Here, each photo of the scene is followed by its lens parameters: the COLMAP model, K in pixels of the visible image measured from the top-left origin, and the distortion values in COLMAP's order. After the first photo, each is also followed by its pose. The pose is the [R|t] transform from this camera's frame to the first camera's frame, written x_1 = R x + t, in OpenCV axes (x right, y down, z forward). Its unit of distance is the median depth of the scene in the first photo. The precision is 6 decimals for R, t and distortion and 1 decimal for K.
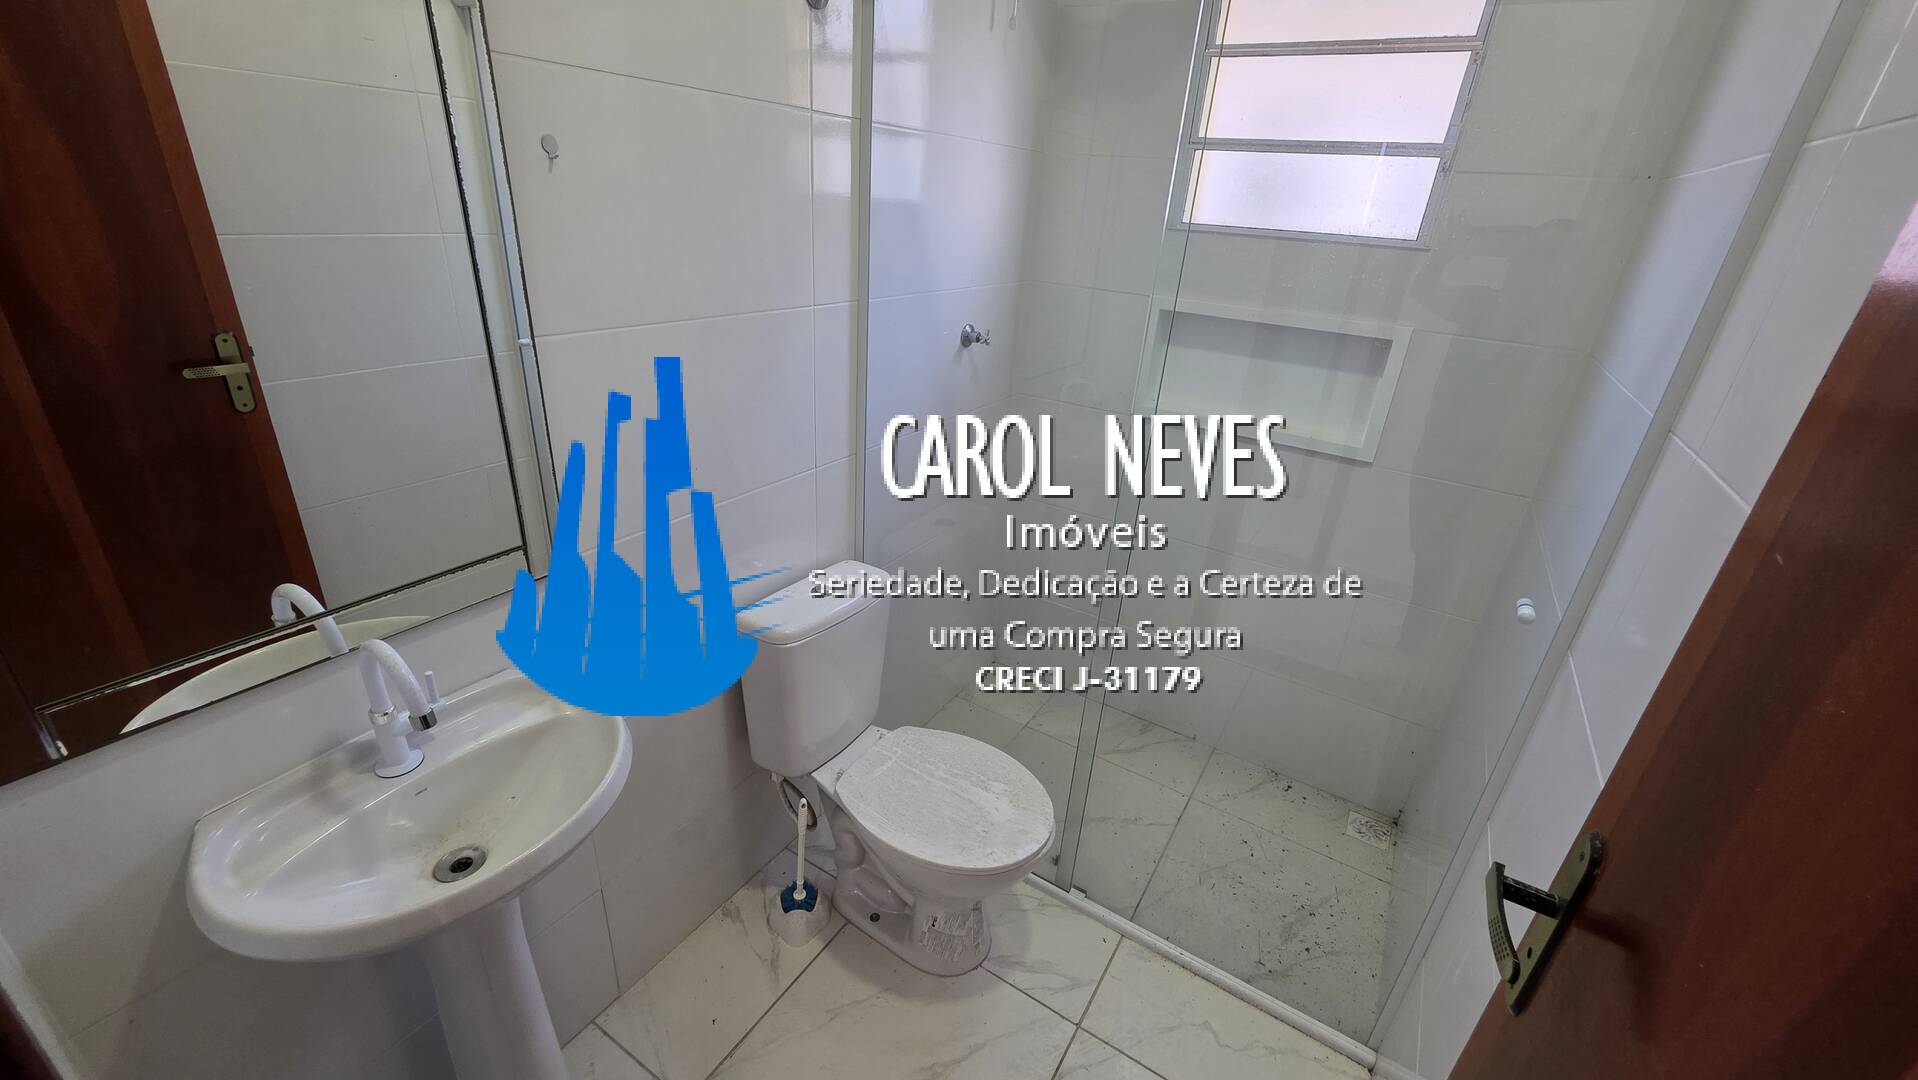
lens RADIAL K [[763.2, 0, 956.3], [0, 763.2, 536.5], [0, 0, 1]] dist [0.001380, -0.000503]
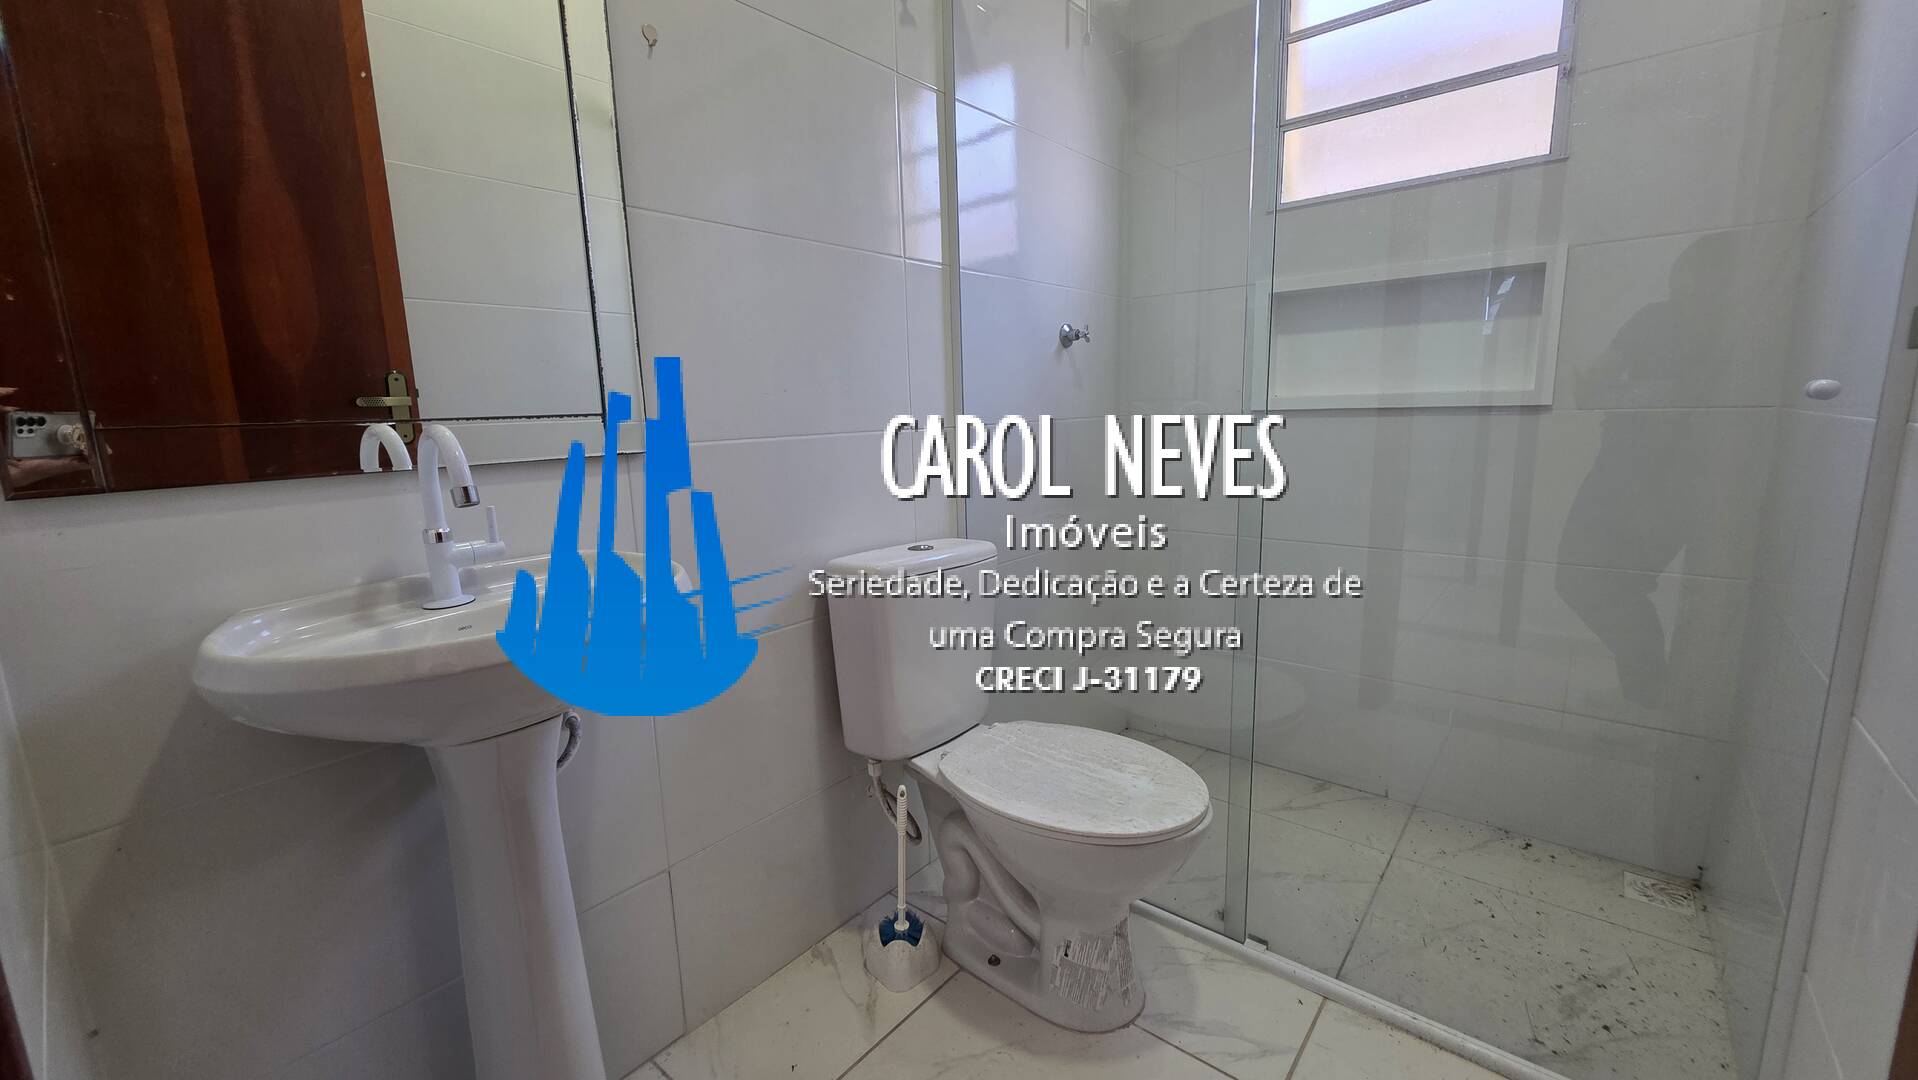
lens RADIAL K [[763.2, 0, 956.3], [0, 763.2, 536.5], [0, 0, 1]] dist [0.001380, -0.000503]
pose [[0.985738, -0.069956, -0.153055, 0.008292], [0.029490, 0.967236, -0.252159, 0.270399], [0.165681, 0.244049, 0.955505, 0.119729]]
